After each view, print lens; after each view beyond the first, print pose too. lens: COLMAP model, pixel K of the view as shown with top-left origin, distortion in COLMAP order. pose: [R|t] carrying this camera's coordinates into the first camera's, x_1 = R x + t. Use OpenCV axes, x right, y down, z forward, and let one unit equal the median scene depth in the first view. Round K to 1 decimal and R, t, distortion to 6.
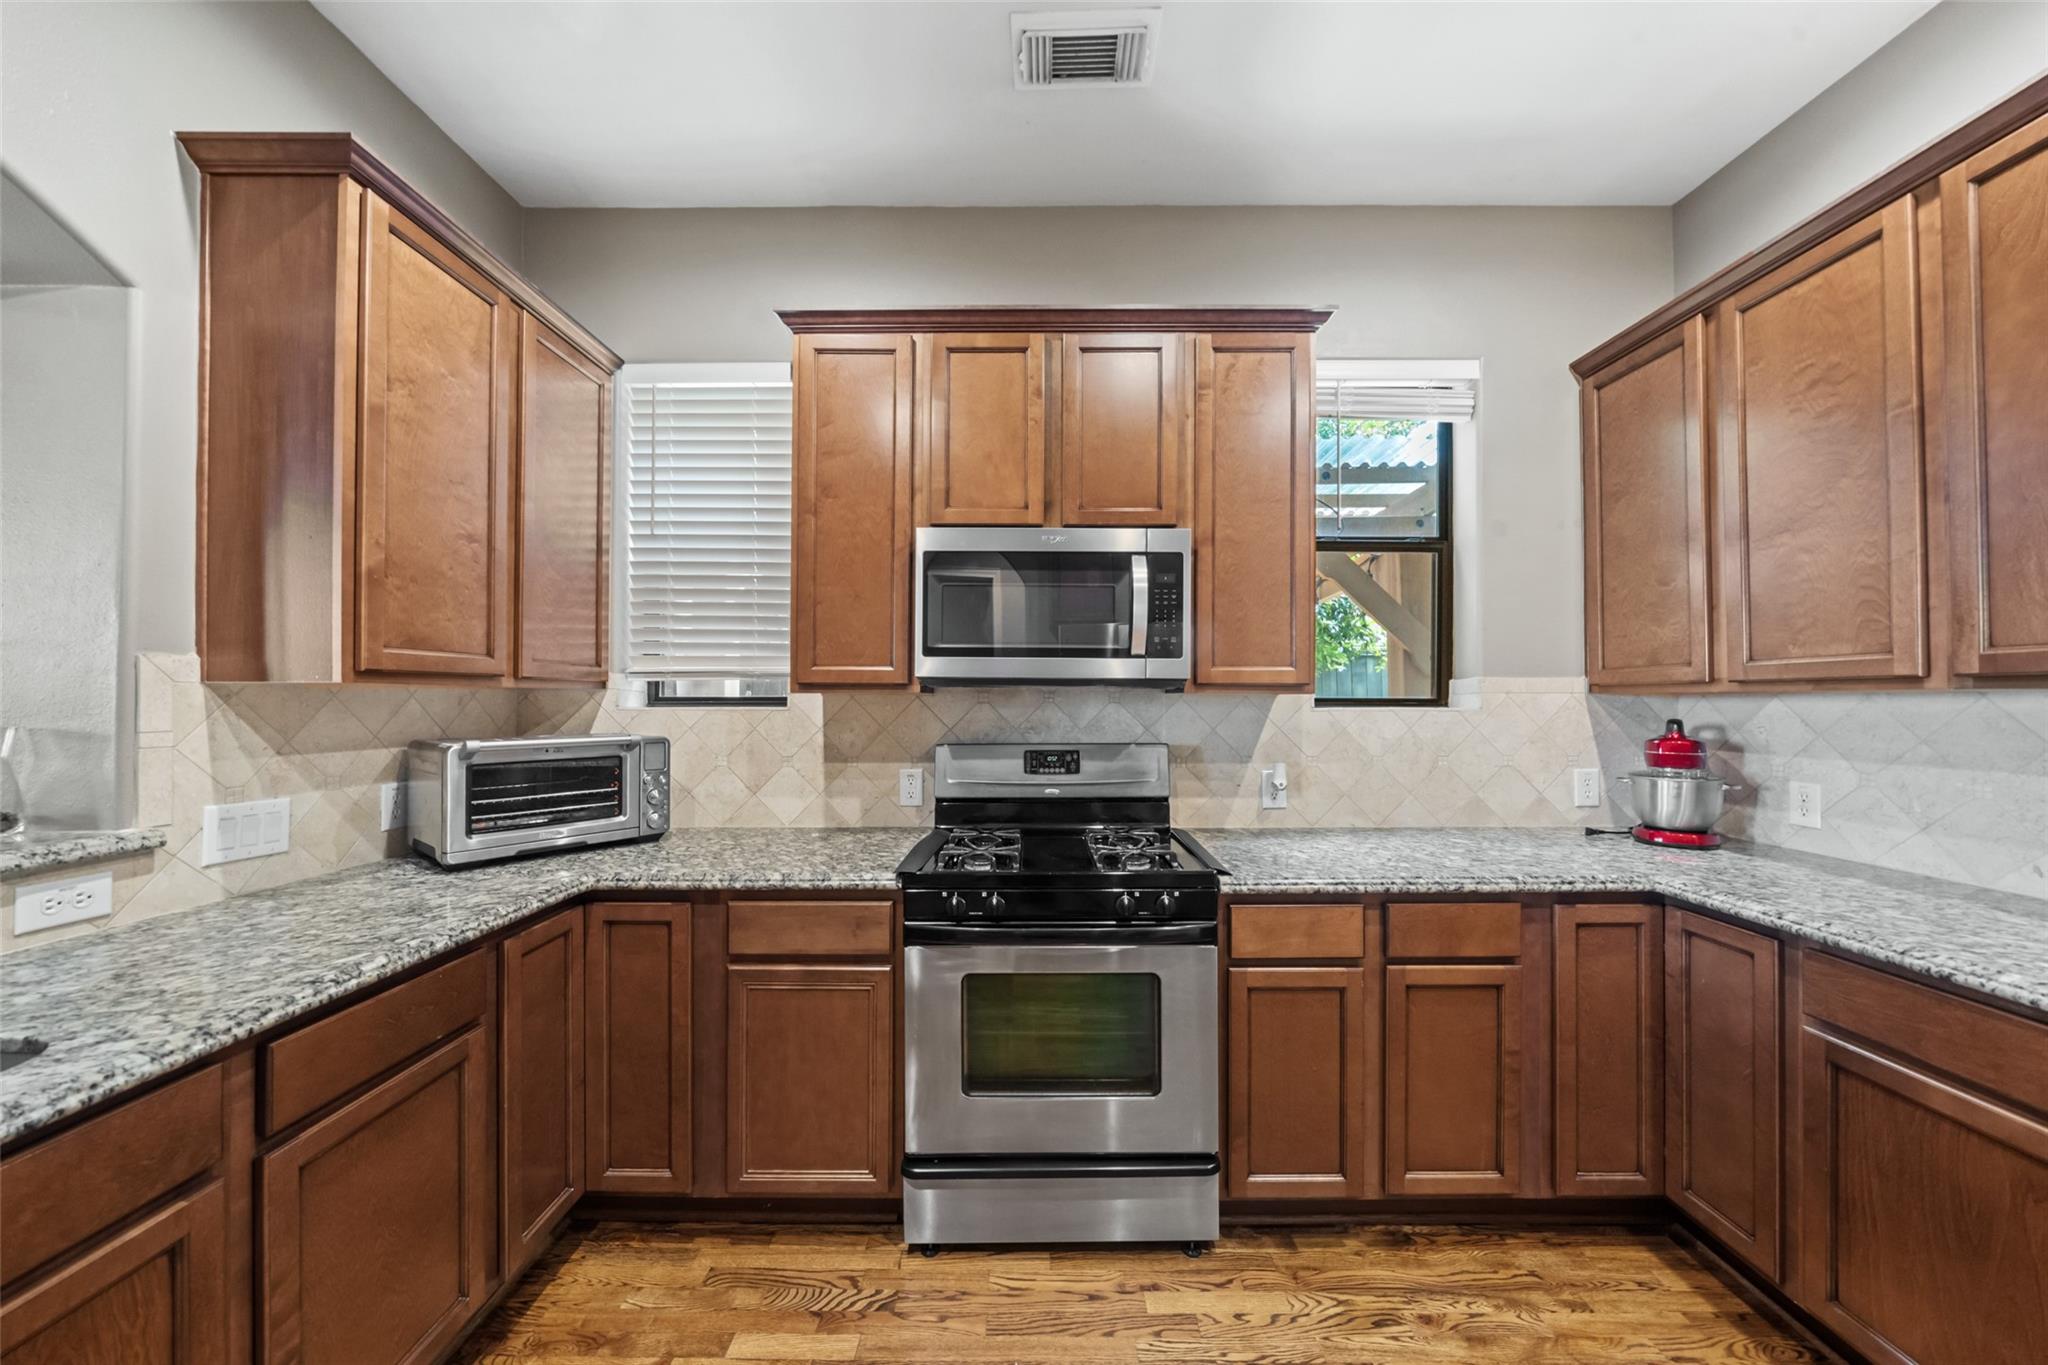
lens RADIAL K [[703.2, 0, 1028.3], [0, 703.2, 692.0], [0, 0, 1]] dist [-0.006217, 0.000144]
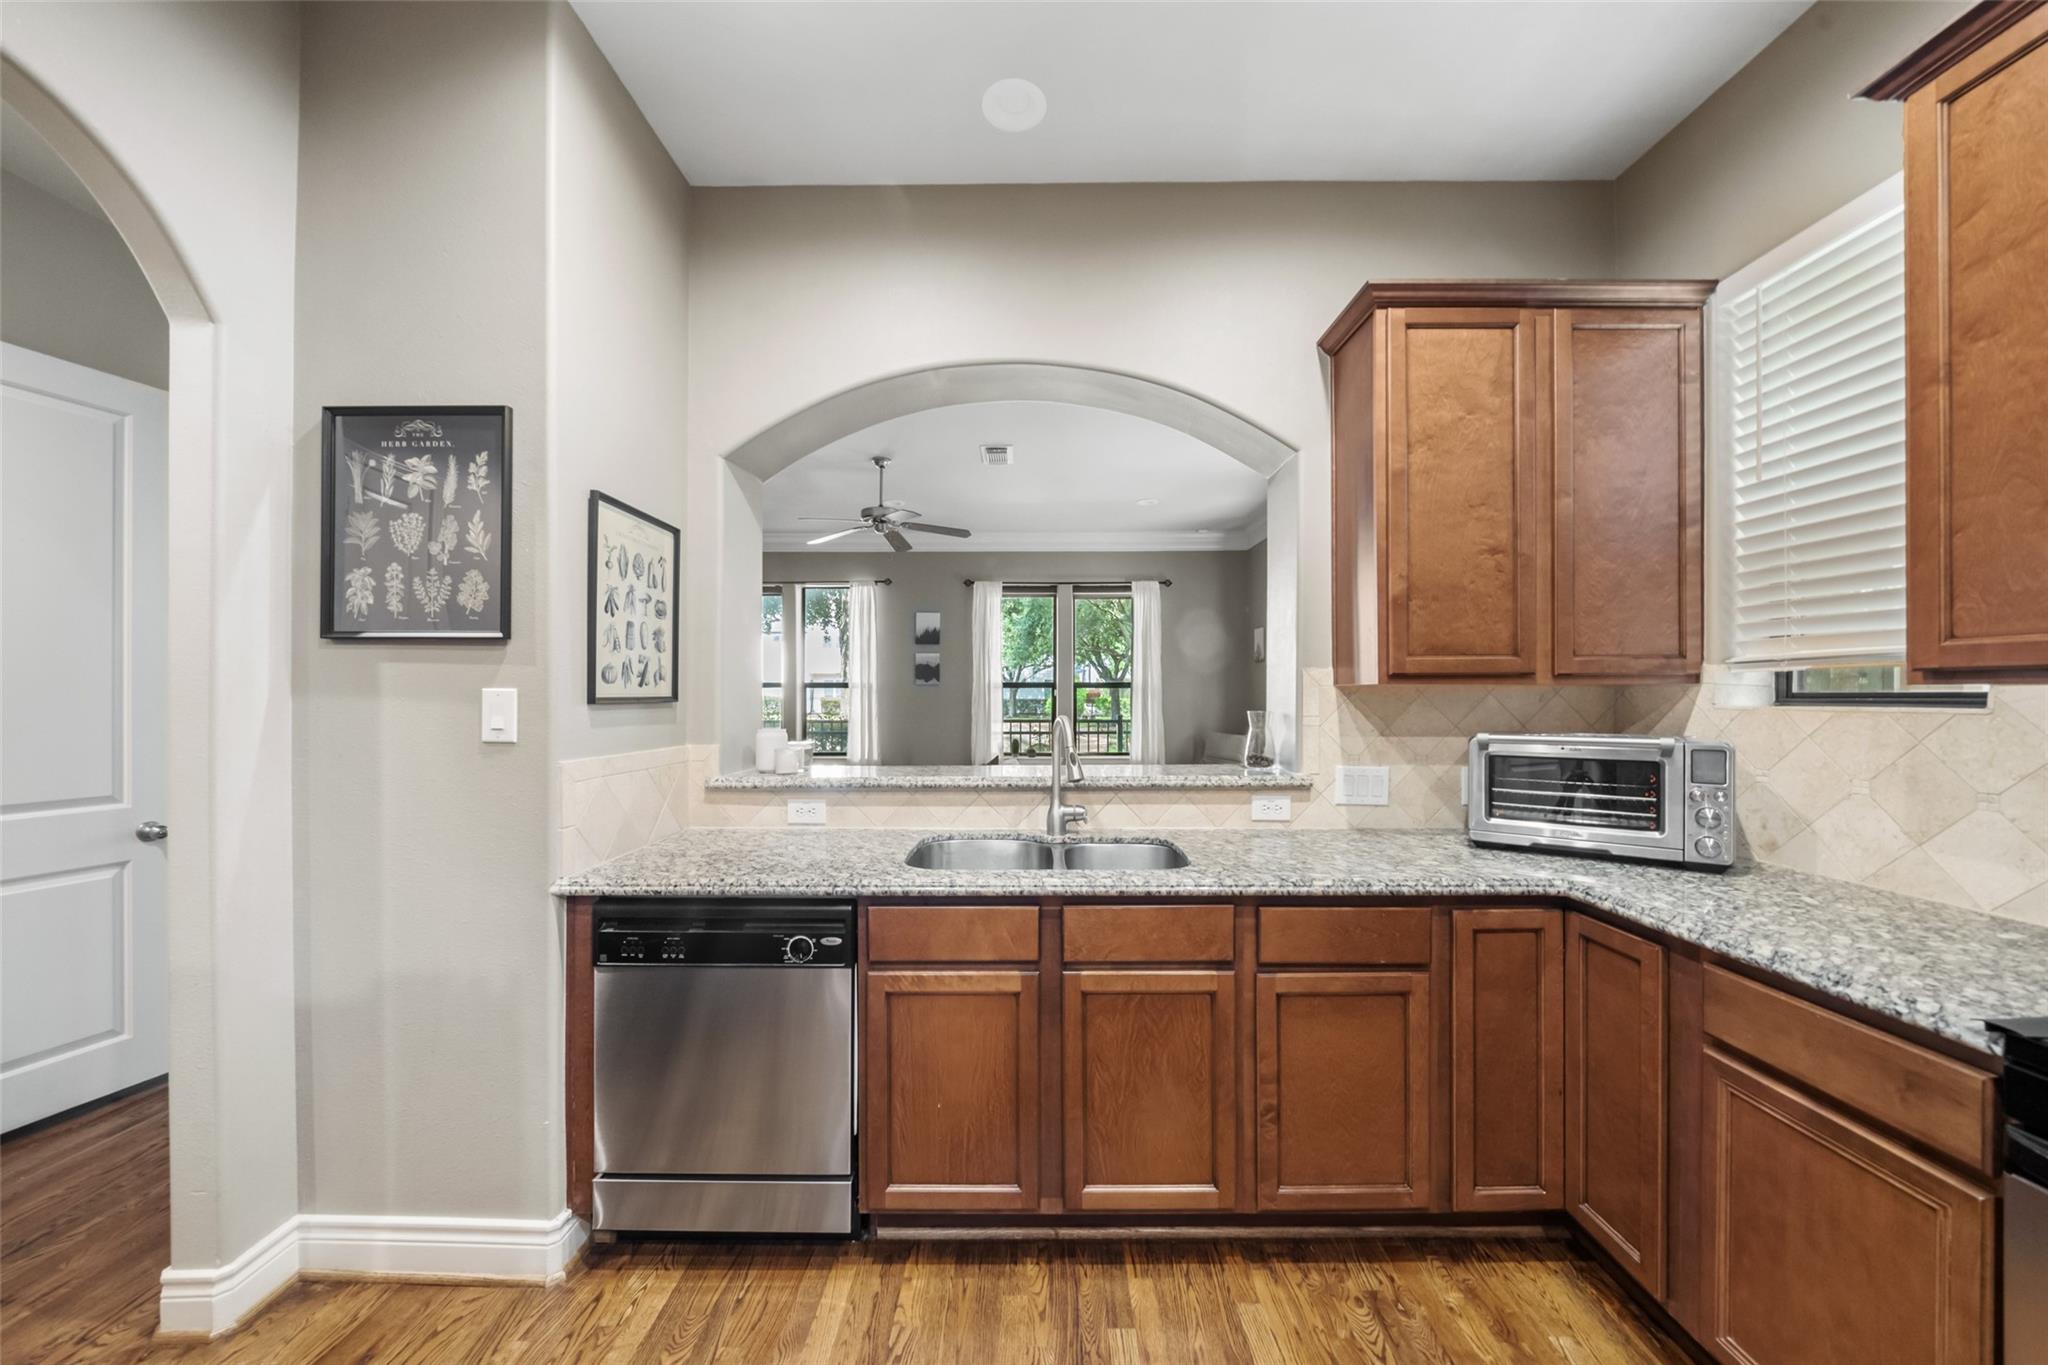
lens RADIAL K [[714.3, 0, 1029.9], [0, 714.3, 696.0], [0, 0, 1]] dist [-0.008444, 0.000018]
pose [[-0.007277, -0.001037, -0.999973, 0.343583], [0.010406, 0.999945, -0.001113, 0.003784], [0.999919, -0.010413, -0.007265, 0.280174]]
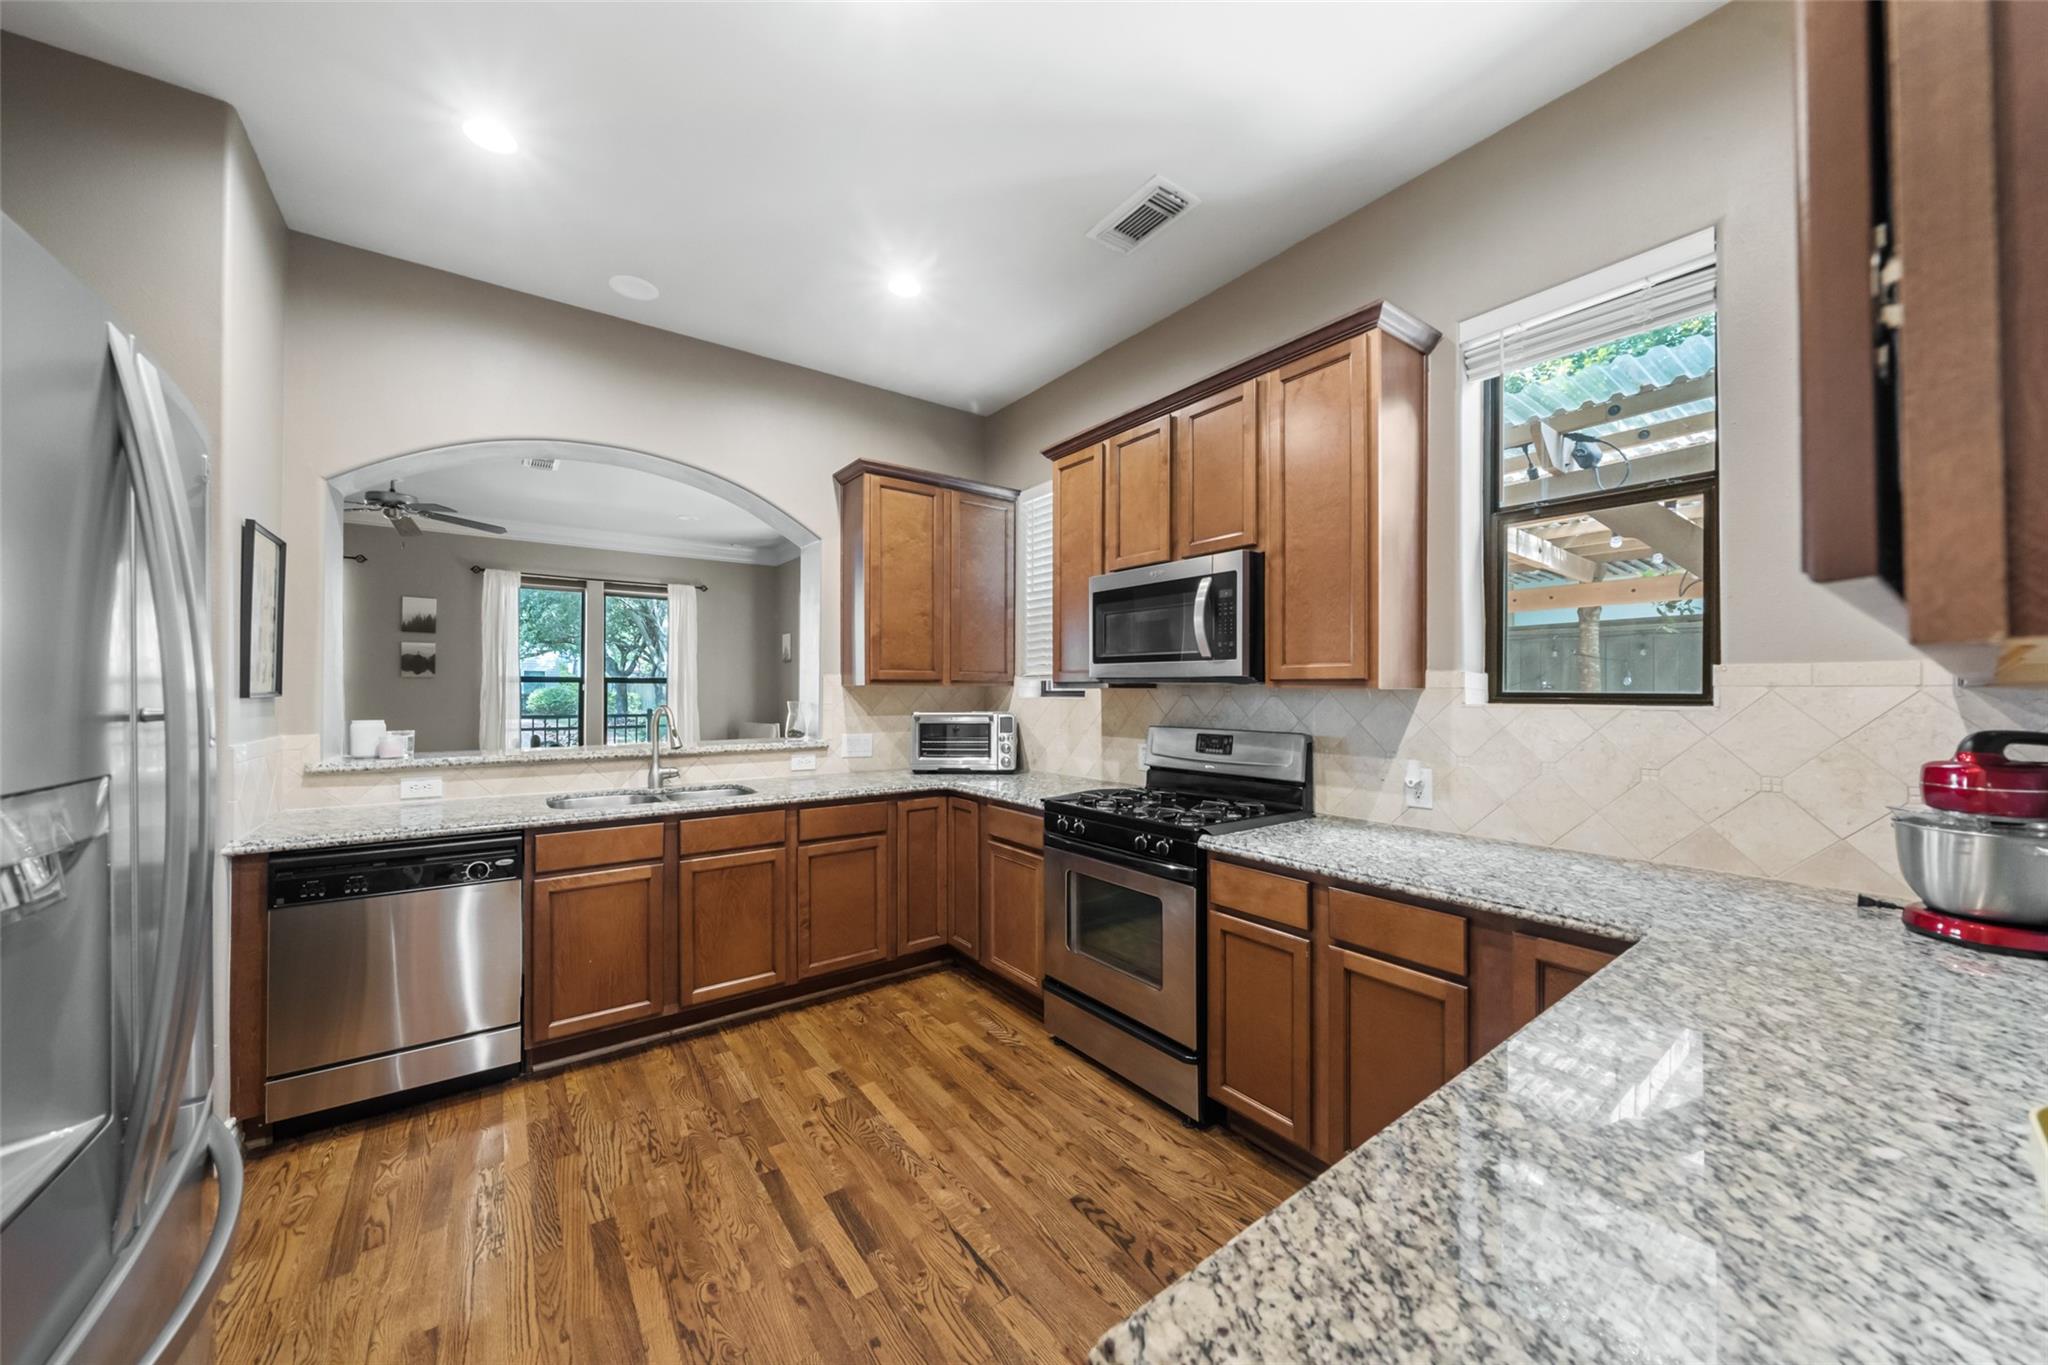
lens RADIAL K [[710.5, 0, 1027.3], [0, 710.5, 687.4], [0, 0, 1]] dist [-0.000982, 0.000013]
pose [[0.597313, -0.003037, -0.802002, 1.100247], [0.006117, 0.999981, 0.000769, -0.003294], [0.801985, -0.005366, 0.597320, -0.008020]]
